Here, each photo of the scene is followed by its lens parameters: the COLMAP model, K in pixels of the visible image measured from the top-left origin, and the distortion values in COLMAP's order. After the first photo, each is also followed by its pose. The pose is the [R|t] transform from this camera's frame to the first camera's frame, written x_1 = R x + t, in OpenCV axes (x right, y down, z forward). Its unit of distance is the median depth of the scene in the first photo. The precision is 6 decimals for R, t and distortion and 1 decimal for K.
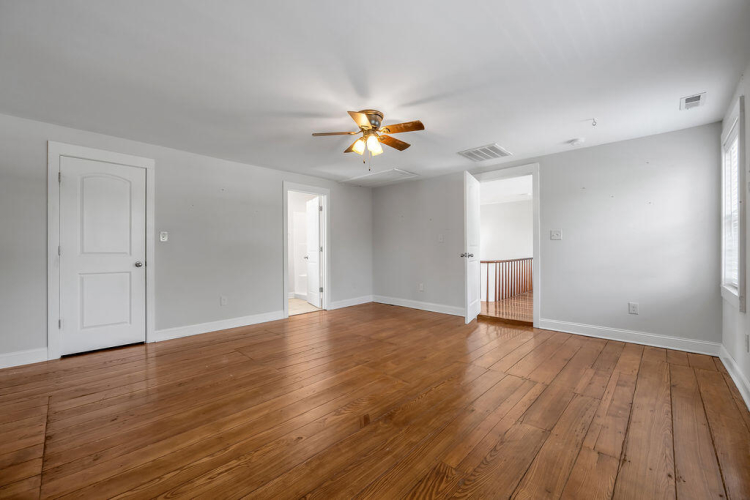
lens RADIAL K [[302.4, 0, 376.6], [0, 302.4, 250.7], [0, 0, 1]] dist [-0.008580, -0.000246]
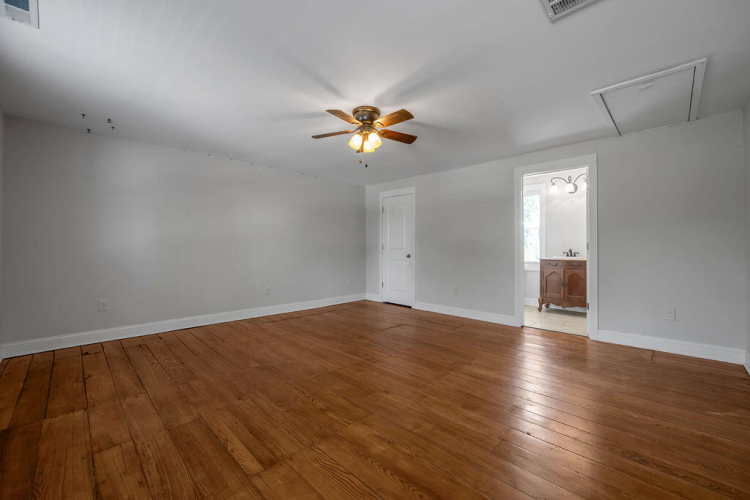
lens RADIAL K [[302.4, 0, 376.6], [0, 302.4, 247.3], [0, 0, 1]] dist [-0.008580, -0.000246]
pose [[-0.012603, 0.003130, -0.999916, 0.955548], [-0.001992, 0.999993, 0.003156, -0.006514], [0.999919, 0.002031, -0.012596, 1.040433]]
